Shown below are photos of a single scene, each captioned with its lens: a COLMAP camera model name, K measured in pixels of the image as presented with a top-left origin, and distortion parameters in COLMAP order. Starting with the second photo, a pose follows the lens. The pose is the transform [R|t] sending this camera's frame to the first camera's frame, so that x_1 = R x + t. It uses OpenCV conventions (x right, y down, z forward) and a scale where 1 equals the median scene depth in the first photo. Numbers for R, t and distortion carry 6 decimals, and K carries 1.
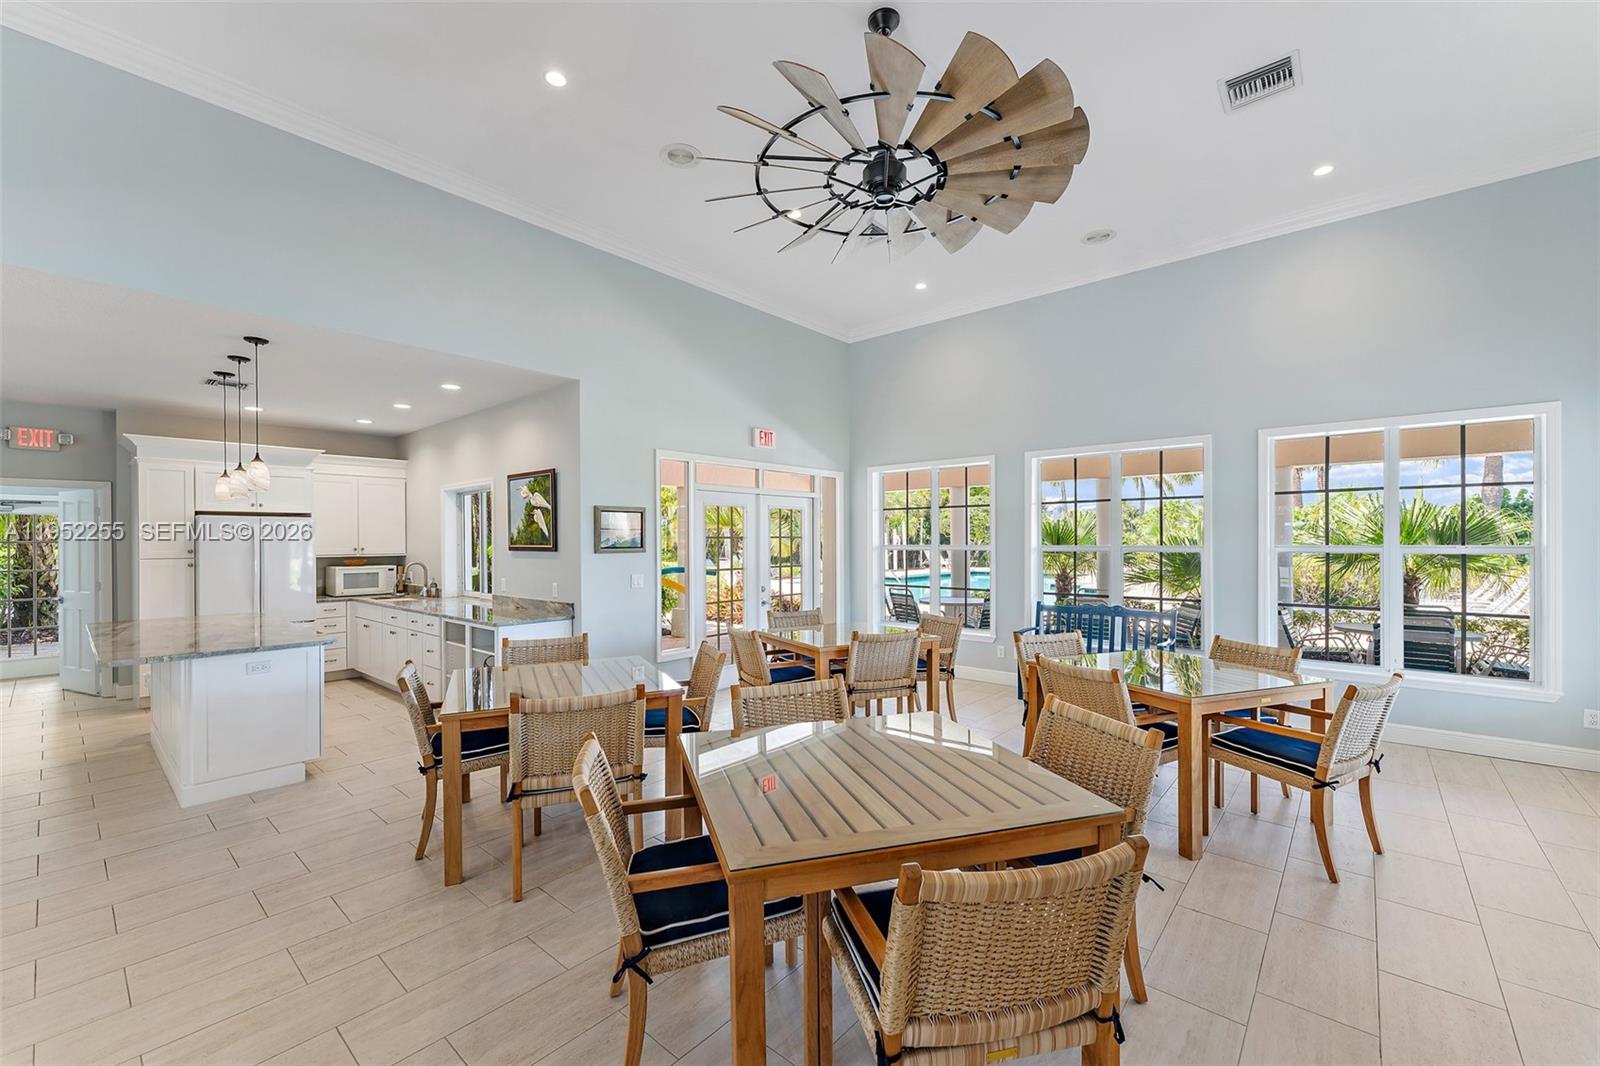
lens RADIAL K [[637.7, 0, 813.5], [0, 637.7, 525.0], [0, 0, 1]] dist [-0.000741, -0.000251]
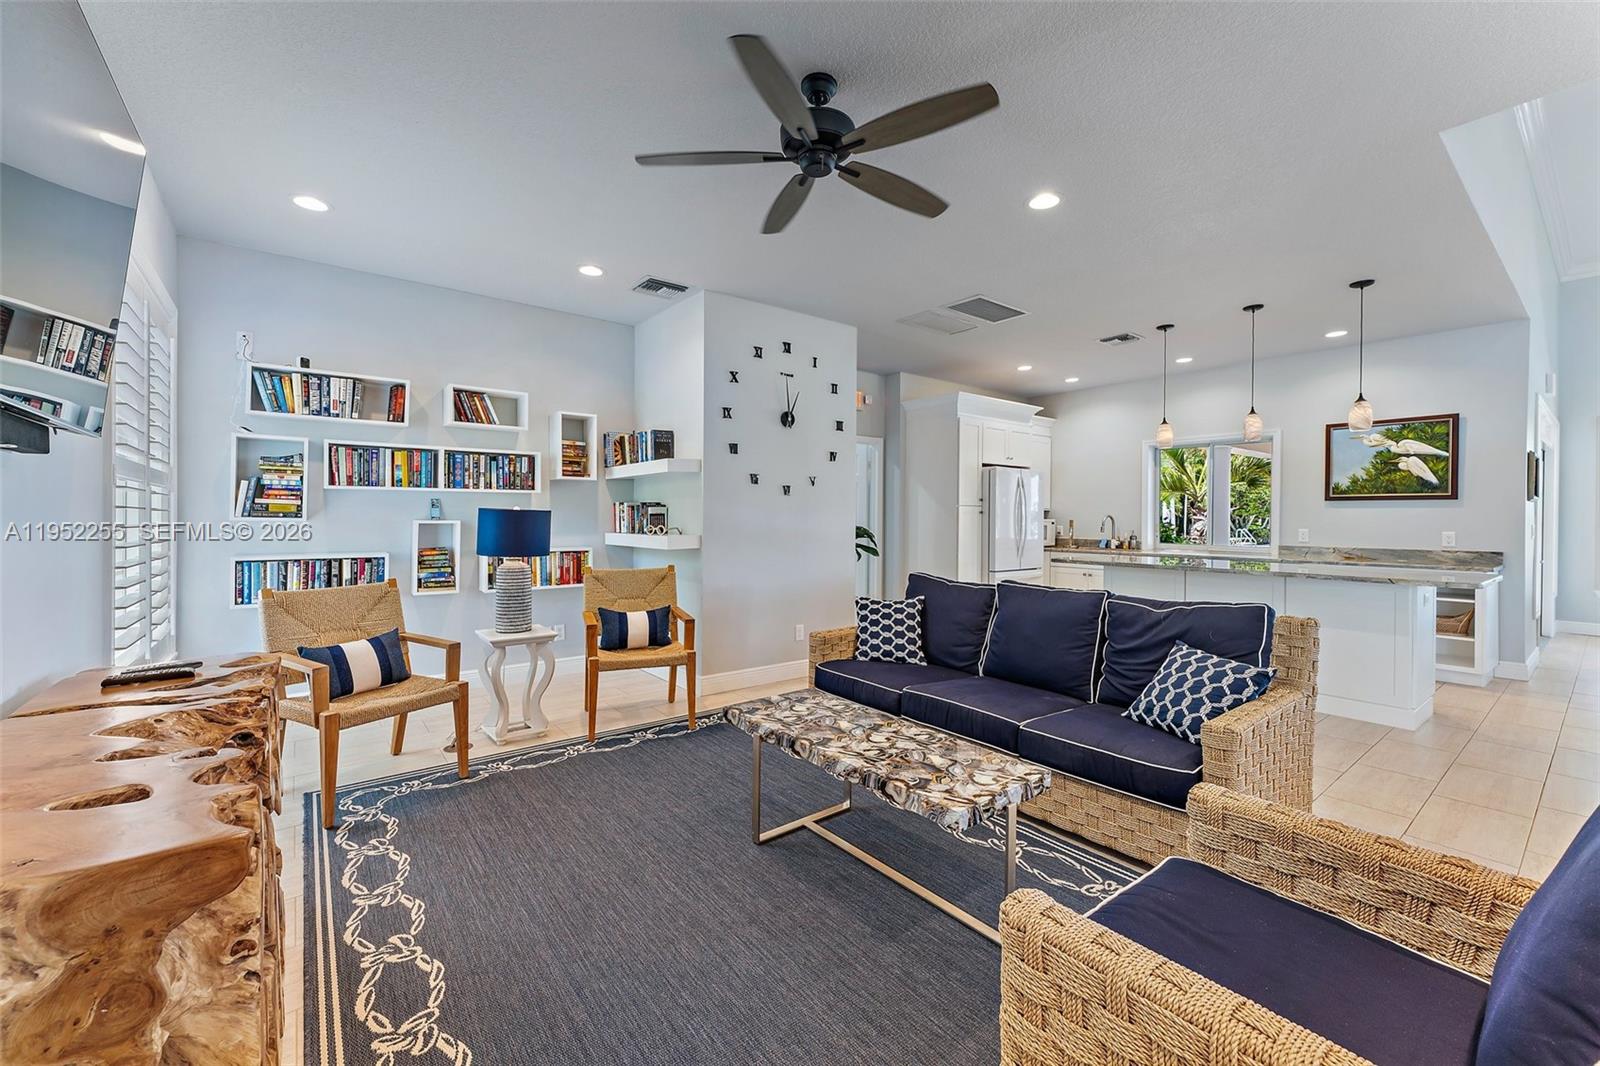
lens RADIAL K [[637.3, 0, 802.3], [0, 637.3, 509.5], [0, 0, 1]] dist [0.000111, -0.000019]
pose [[0.981618, 0.008765, -0.190657, -1.099182], [-0.006403, 0.999895, 0.013004, 0.047078], [0.190751, -0.011544, 0.981571, -0.132941]]
